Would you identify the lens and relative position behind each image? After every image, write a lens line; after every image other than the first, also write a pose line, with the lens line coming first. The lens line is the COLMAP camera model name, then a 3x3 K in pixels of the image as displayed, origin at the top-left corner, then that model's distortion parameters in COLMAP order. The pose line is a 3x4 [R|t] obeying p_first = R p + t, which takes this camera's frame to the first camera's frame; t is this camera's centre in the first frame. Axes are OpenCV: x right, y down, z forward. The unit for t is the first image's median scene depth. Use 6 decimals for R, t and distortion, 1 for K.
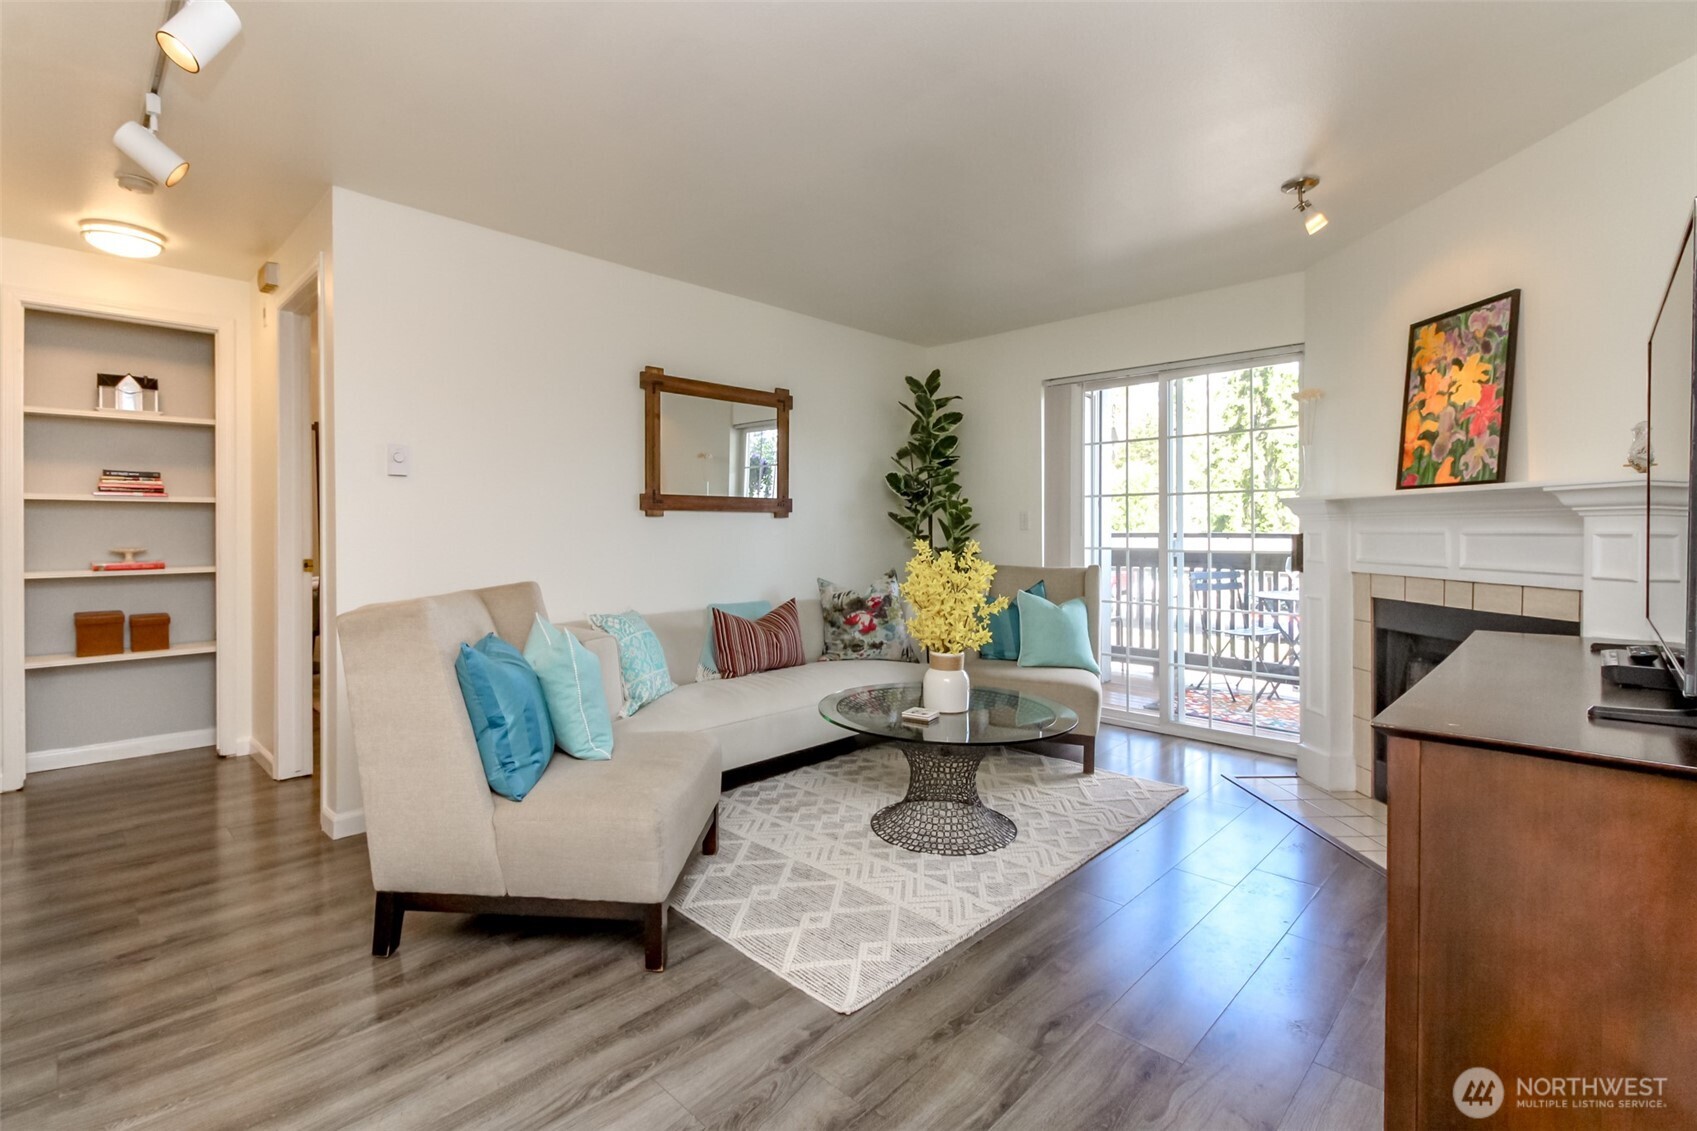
lens RADIAL K [[798.7, 0, 864.4], [0, 798.7, 529.7], [0, 0, 1]] dist [0.018056, -0.011330]
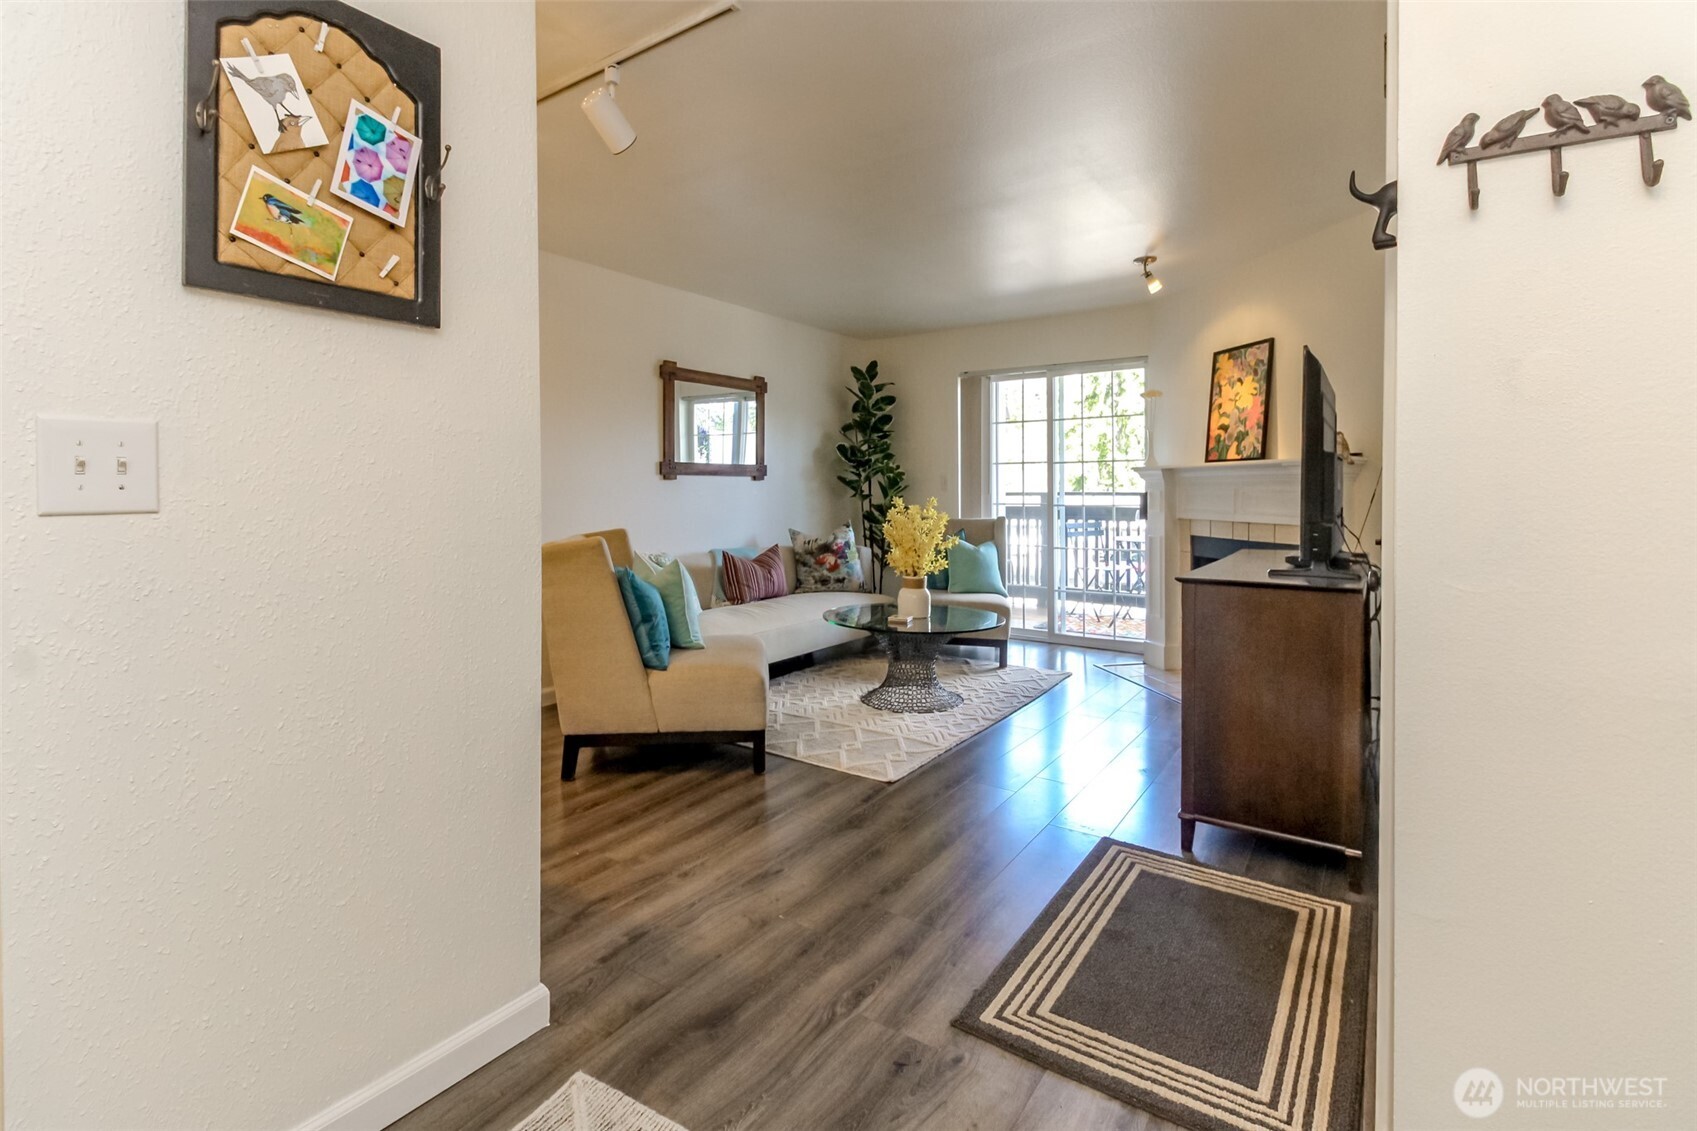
lens RADIAL K [[798.7, 0, 874.8], [0, 798.7, 493.0], [0, 0, 1]] dist [0.018056, -0.011330]
pose [[0.985474, -0.002373, 0.169808, -0.184350], [0.001615, 0.999988, 0.004603, -0.001056], [-0.169817, -0.004262, 0.985466, -0.342466]]
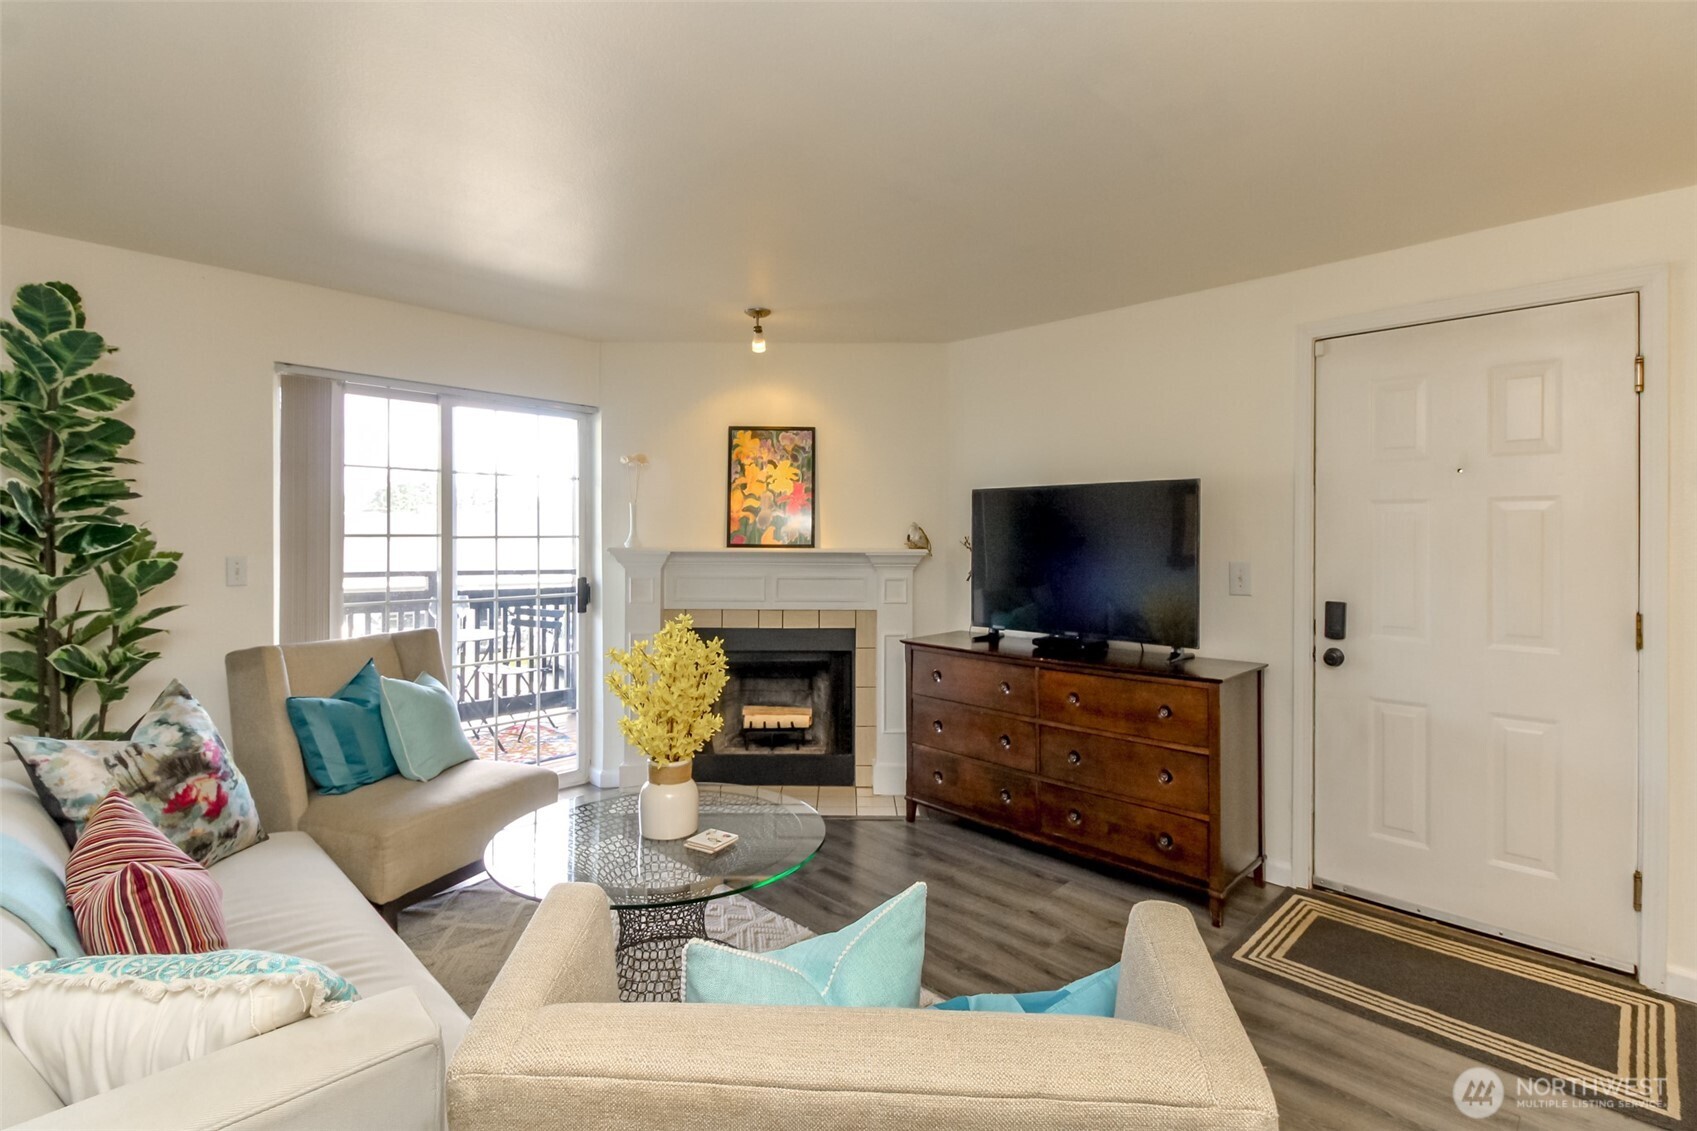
lens RADIAL K [[787.3, 0, 831.9], [0, 787.3, 511.1], [0, 0, 1]] dist [-0.002115, -0.000039]
pose [[0.015558, 0.038027, 0.999156, -0.617533], [-0.005128, 0.999266, -0.037952, -0.056927], [-0.999866, -0.004533, 0.015742, 0.759331]]
